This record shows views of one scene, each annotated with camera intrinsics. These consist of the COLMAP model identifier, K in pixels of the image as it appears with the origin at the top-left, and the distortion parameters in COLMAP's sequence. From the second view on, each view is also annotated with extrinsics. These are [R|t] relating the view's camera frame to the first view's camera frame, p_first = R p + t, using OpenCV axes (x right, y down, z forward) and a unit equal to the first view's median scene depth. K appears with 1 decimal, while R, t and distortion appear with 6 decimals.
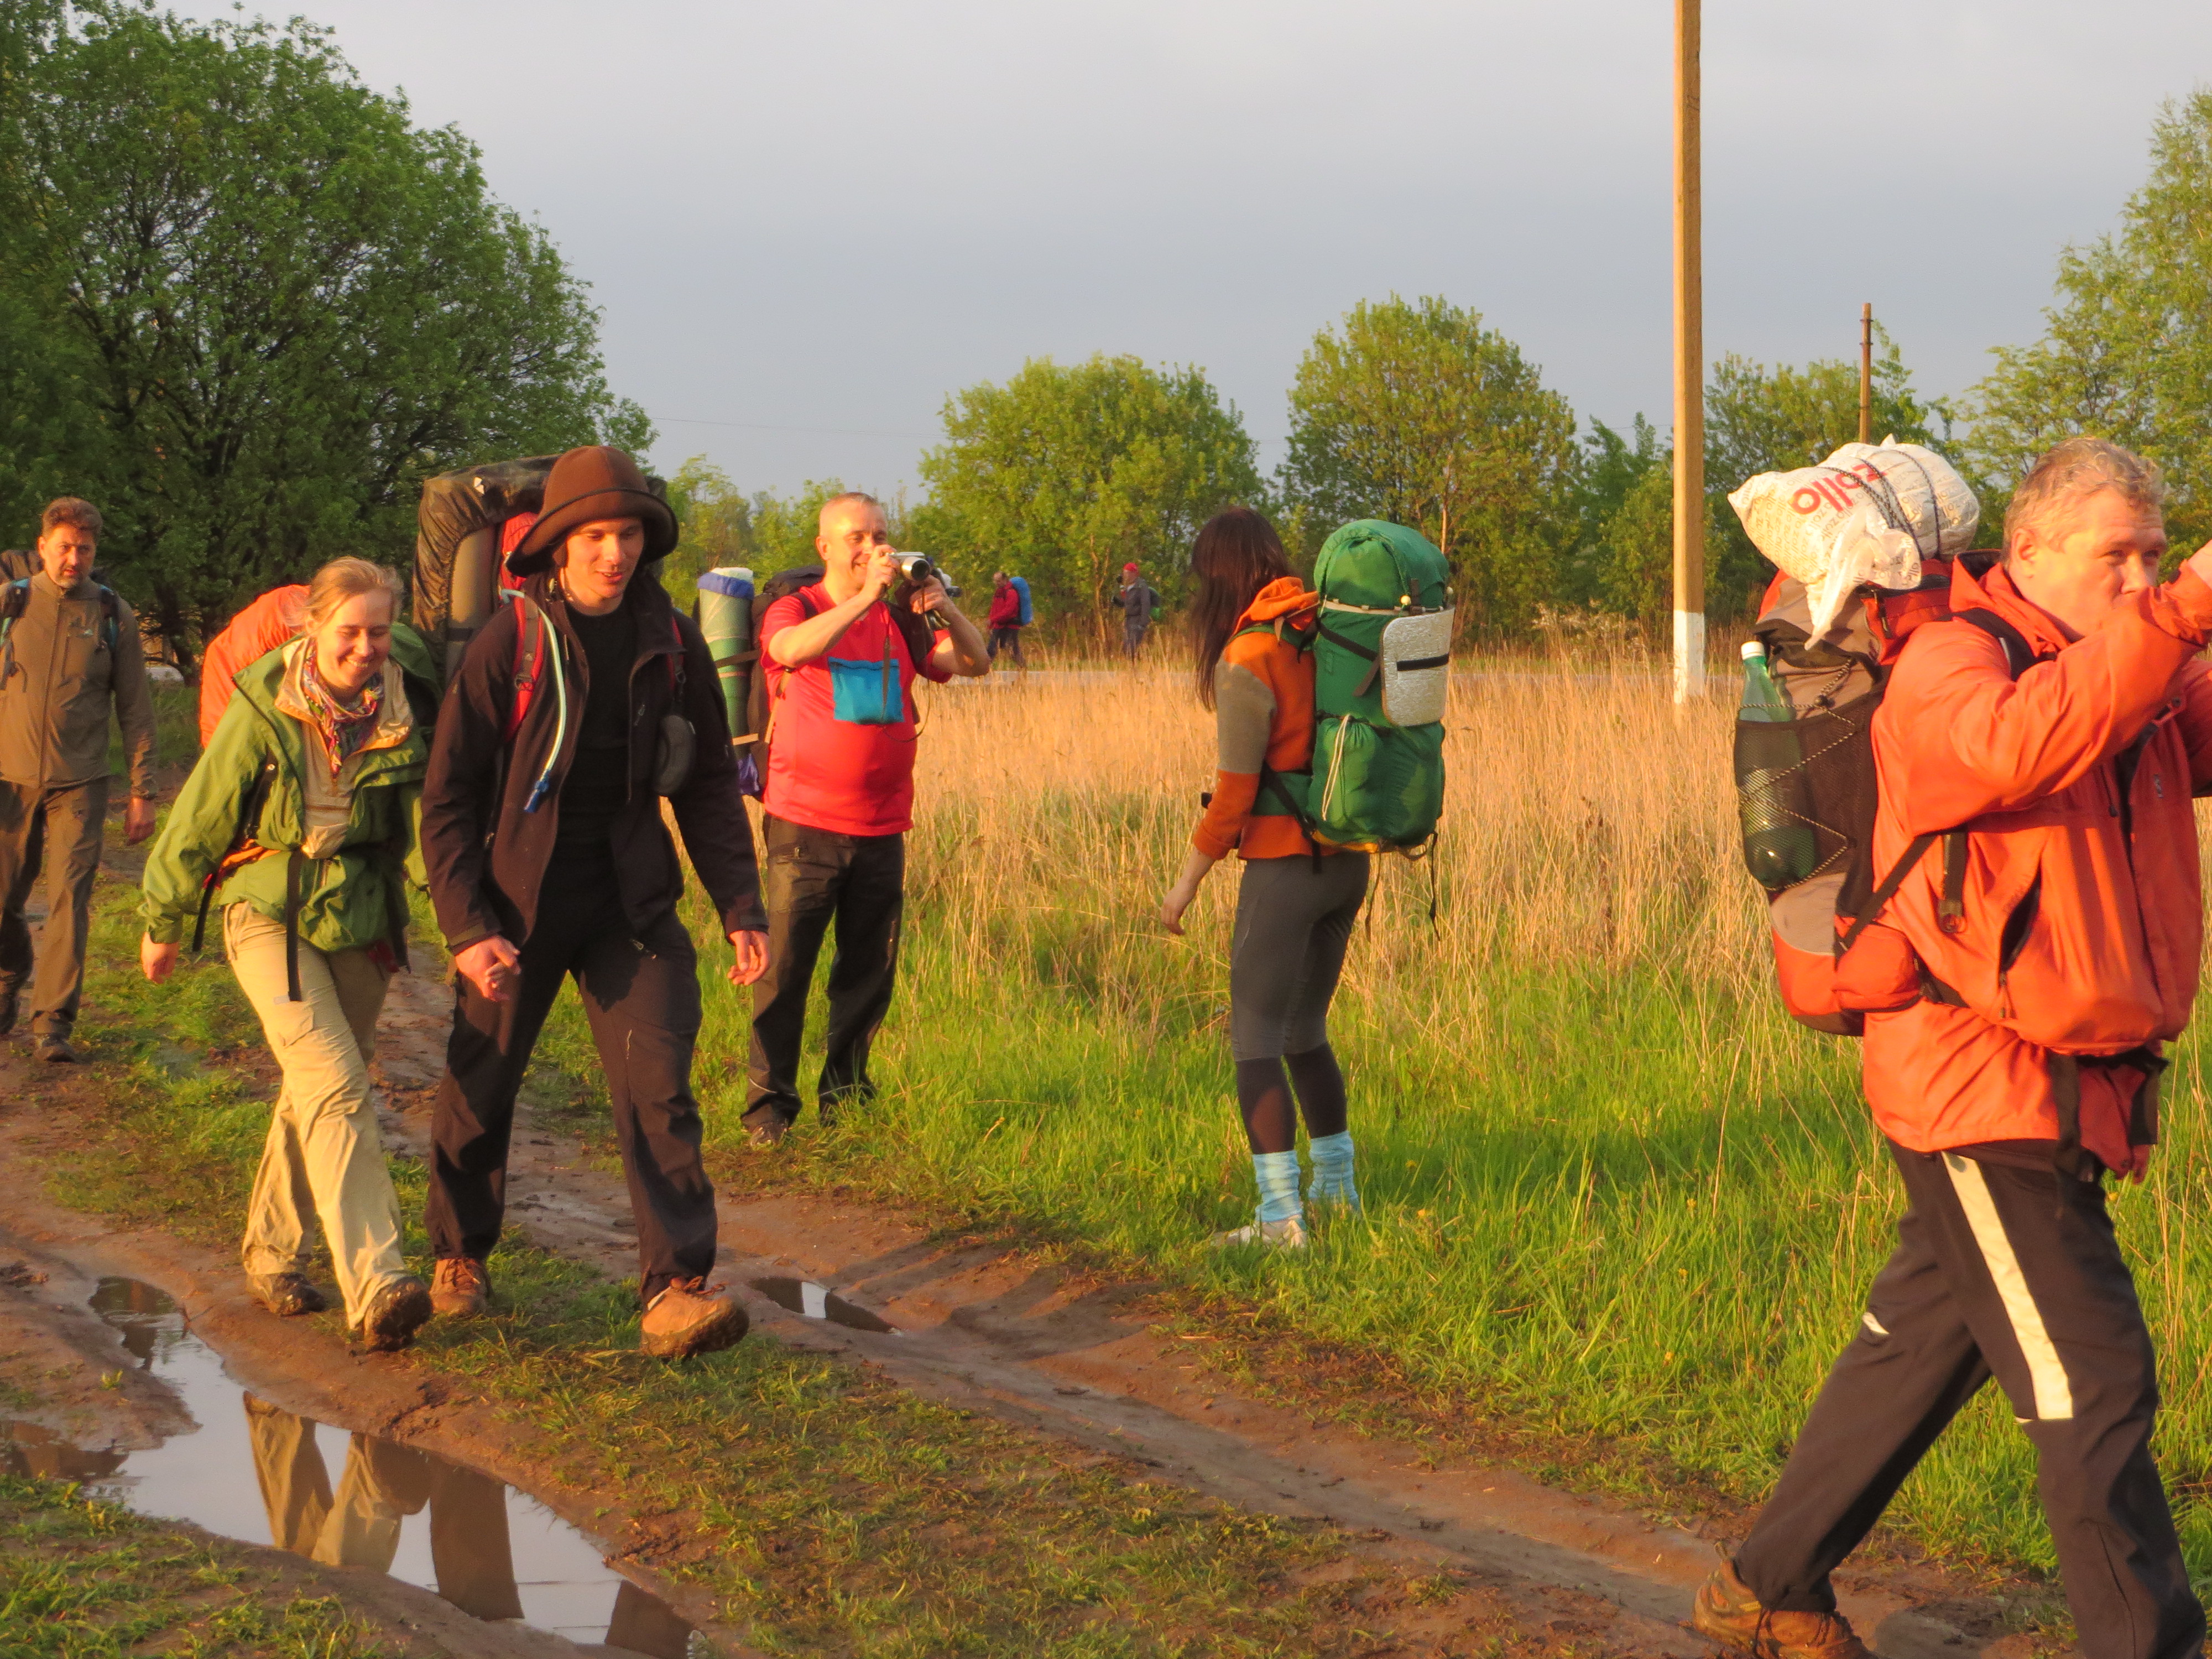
lens RADIAL K [[4452.4, 0, 1112.9], [0, 4452.4, 811.7], [0, 0, 1]] dist [0.503447, 0.000000]
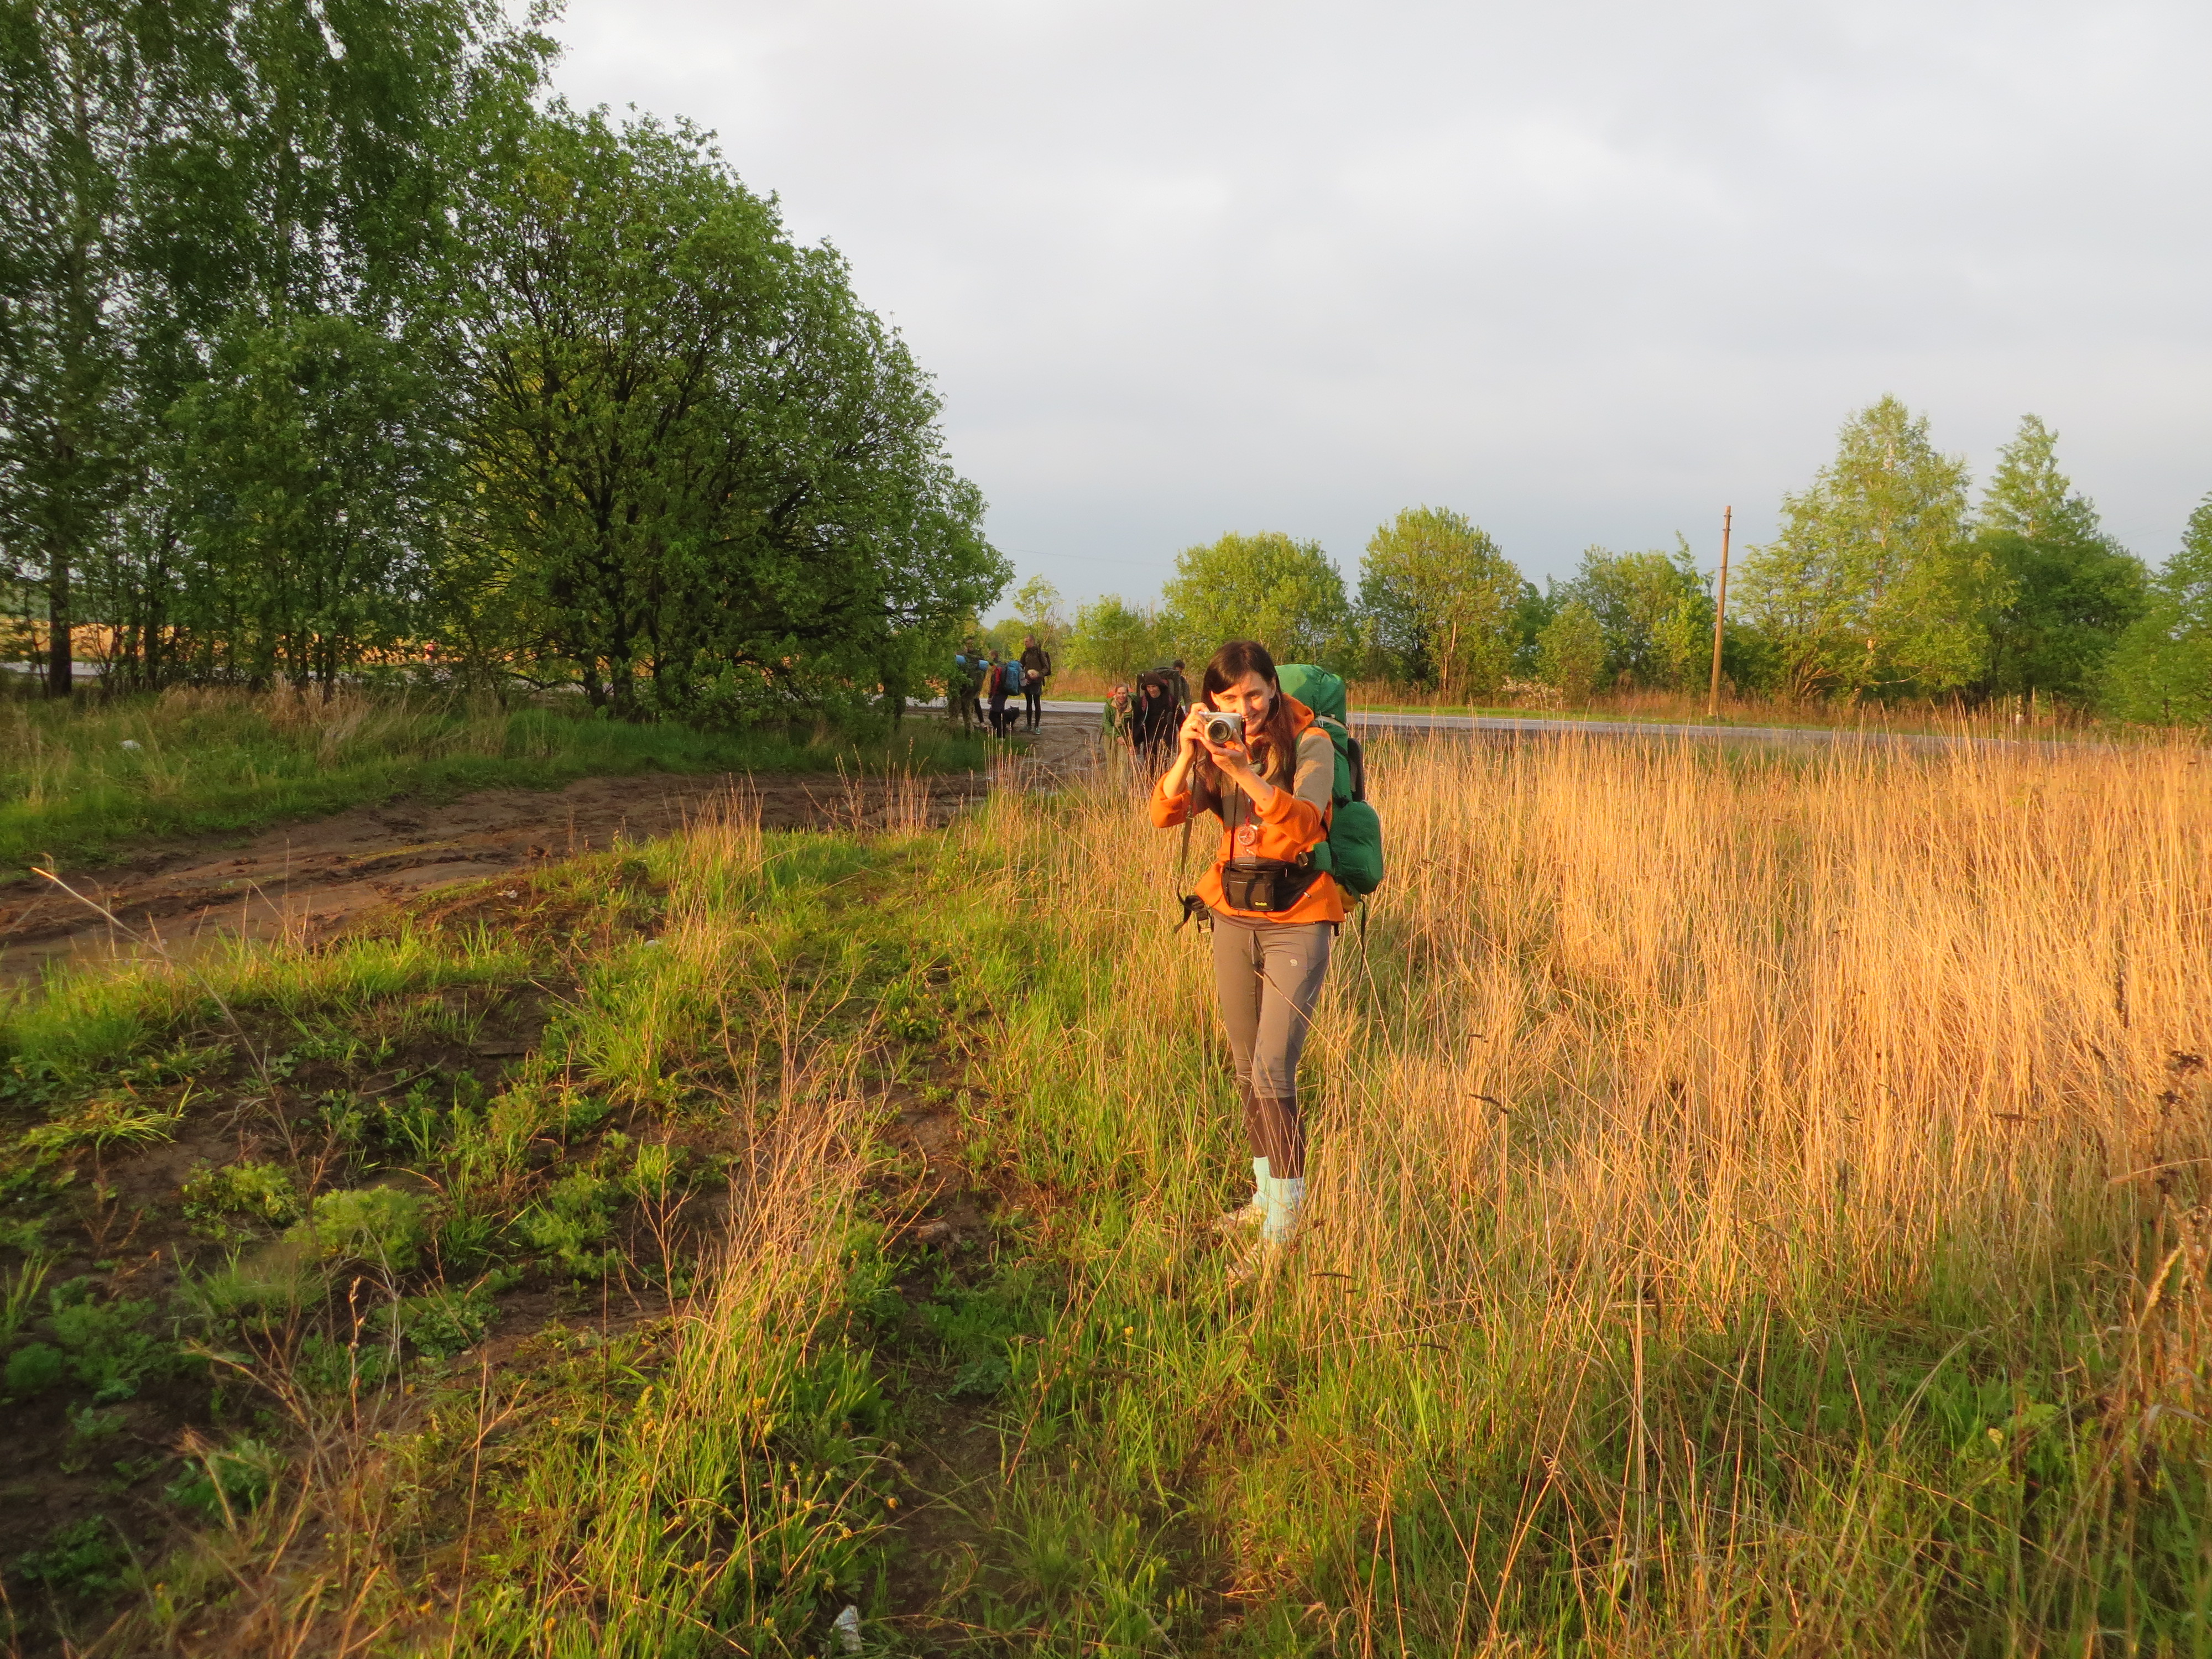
lens RADIAL K [[1591.0, 0, 1103.4], [0, 1591.0, 831.6], [0, 0, 1]] dist [-0.027863, 0.000401]
pose [[0.997766, 0.028955, -0.060200, -0.025344], [-0.026219, 0.998608, 0.045761, -0.008845], [0.061442, -0.044081, 0.997137, 0.353716]]
